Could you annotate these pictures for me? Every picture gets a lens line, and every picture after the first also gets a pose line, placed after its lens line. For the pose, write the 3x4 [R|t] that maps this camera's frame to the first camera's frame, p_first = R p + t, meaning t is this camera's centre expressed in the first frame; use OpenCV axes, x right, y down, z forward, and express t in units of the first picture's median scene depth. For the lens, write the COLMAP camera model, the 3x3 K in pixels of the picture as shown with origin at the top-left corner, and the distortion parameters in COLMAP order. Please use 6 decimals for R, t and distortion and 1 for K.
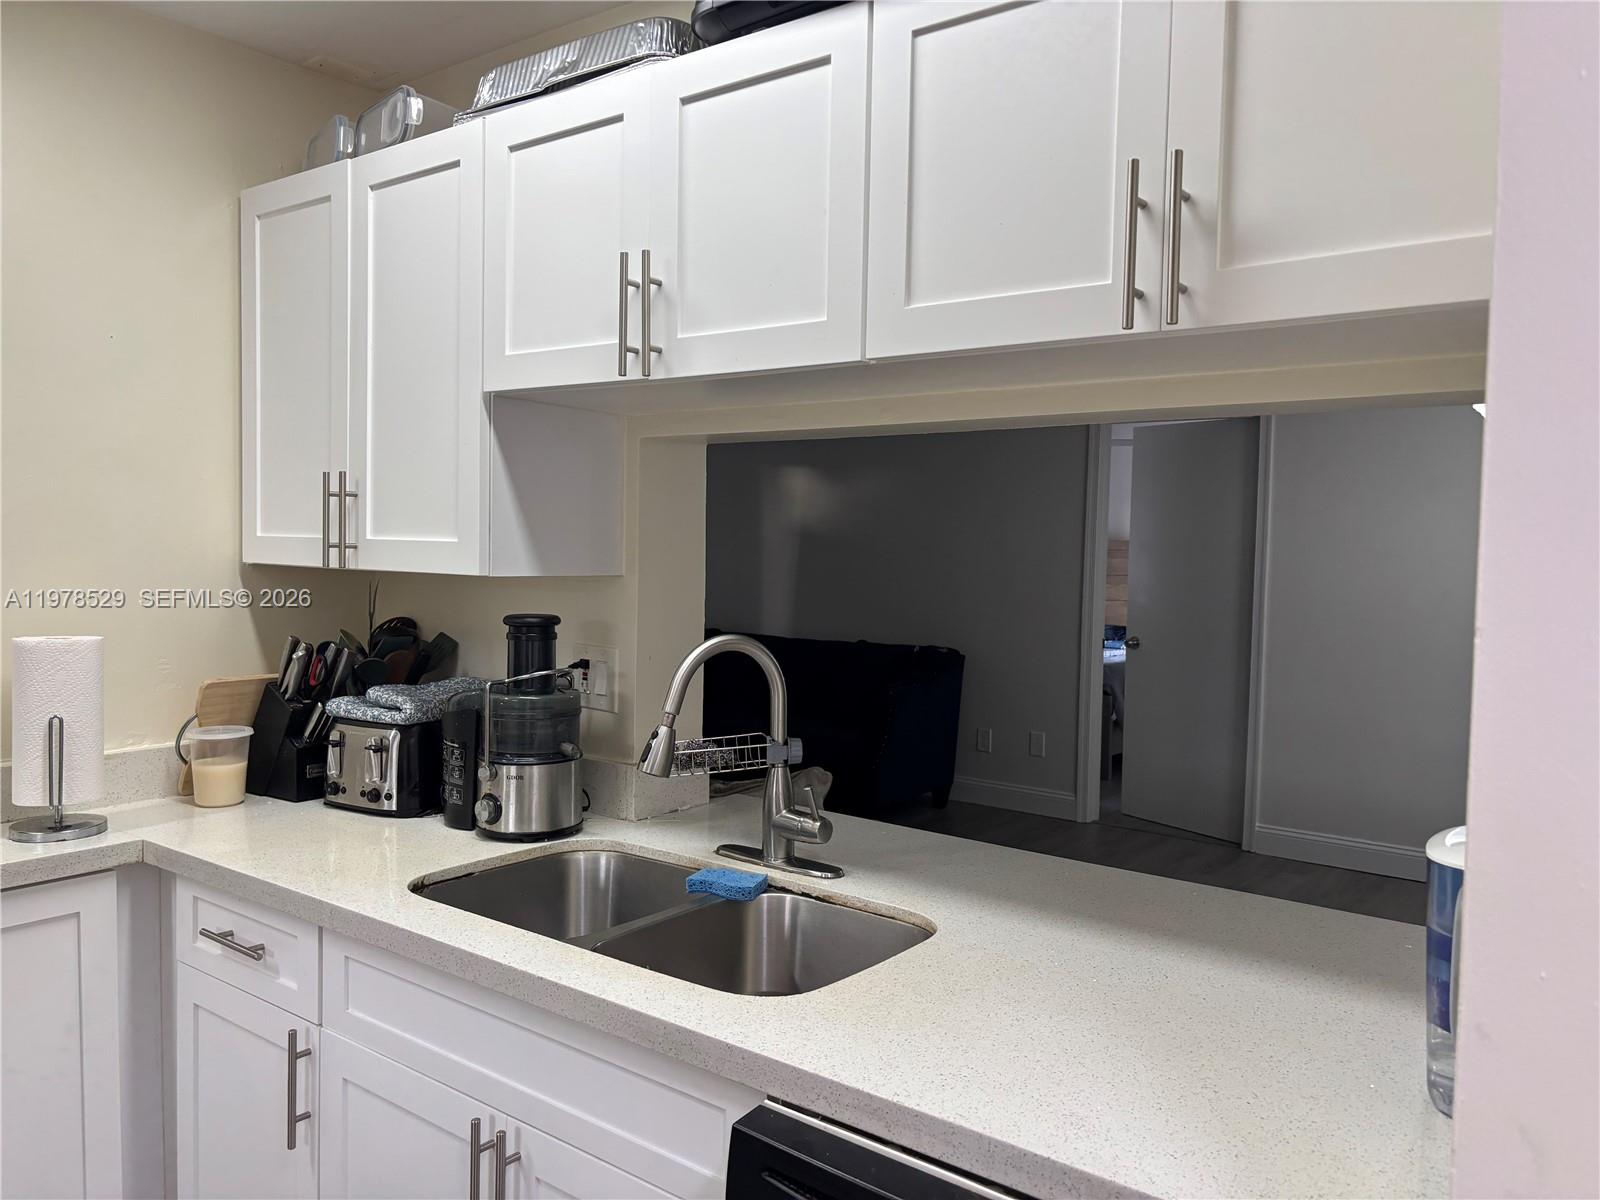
lens RADIAL K [[1201.5, 0, 800.3], [0, 1201.5, 593.8], [0, 0, 1]] dist [0.013778, -0.021133]
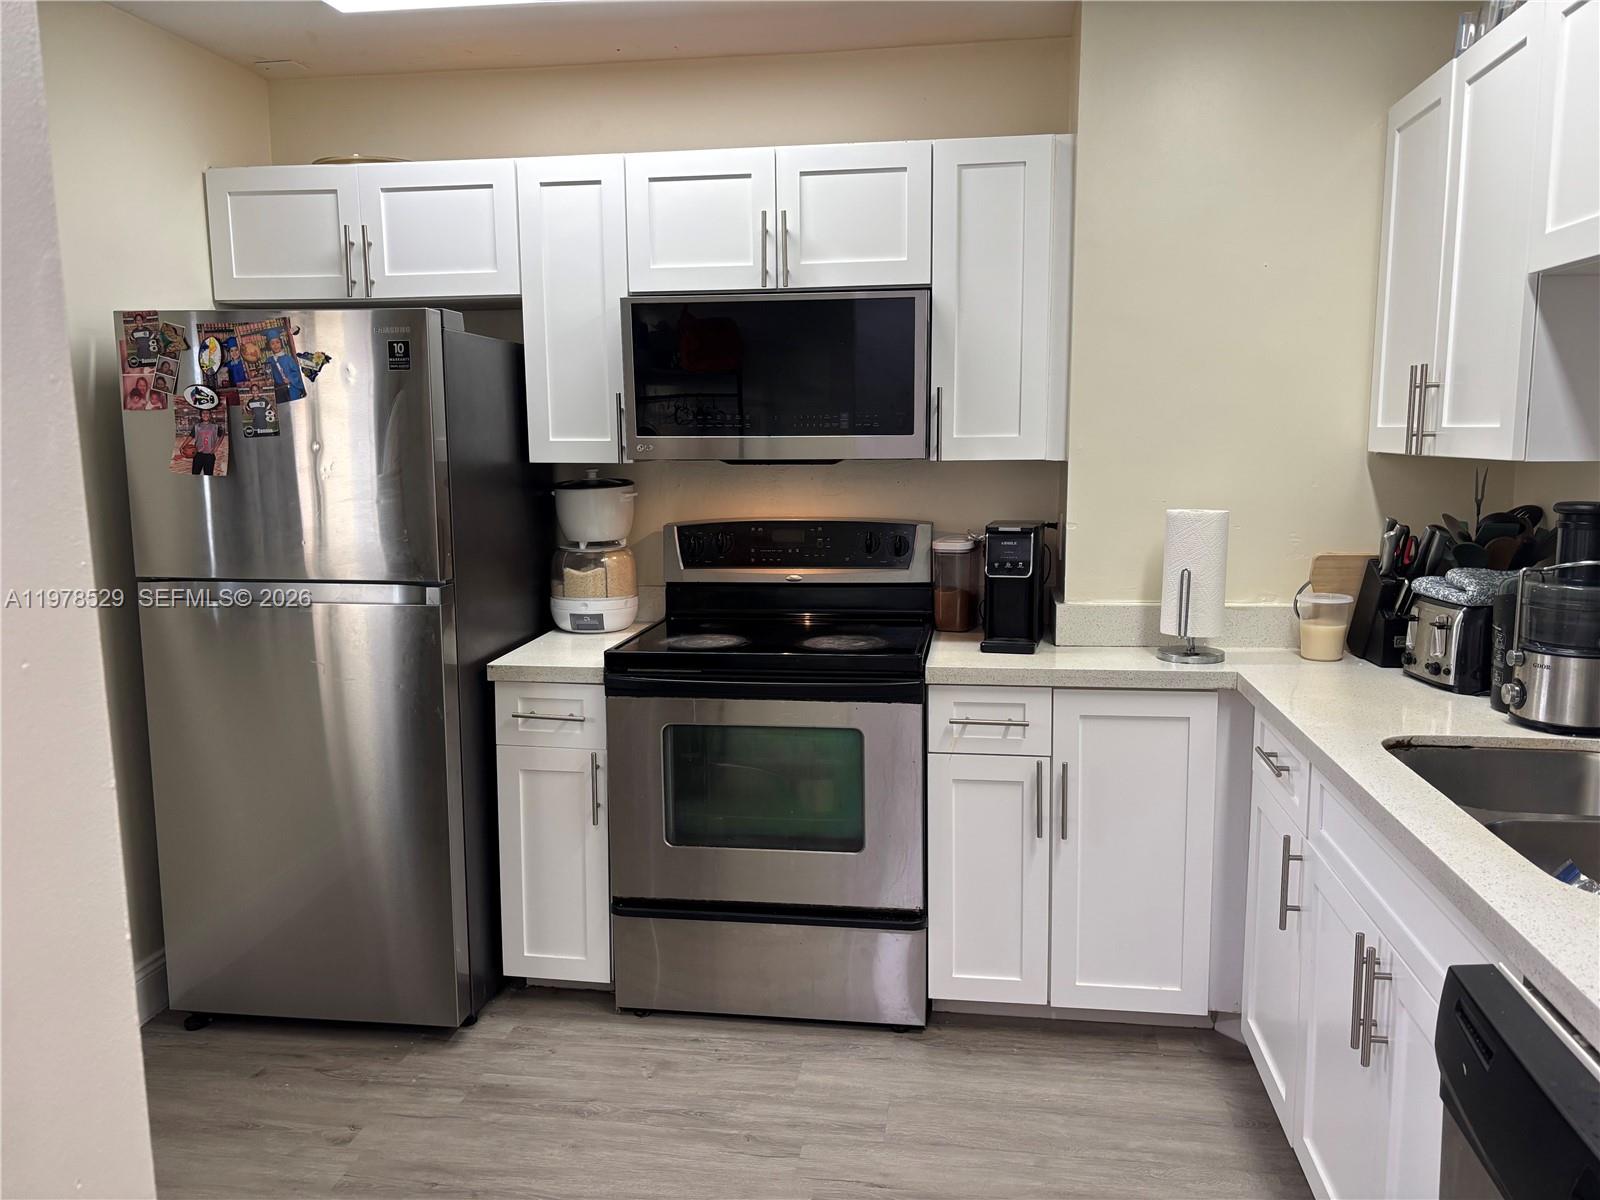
lens RADIAL K [[1201.5, 0, 802.9], [0, 1201.5, 601.7], [0, 0, 1]] dist [0.013778, -0.021133]
pose [[0.481903, 0.096765, -0.870865, 0.302672], [-0.018011, 0.994767, 0.100565, 0.010740], [0.876040, -0.032777, 0.481124, -0.006295]]
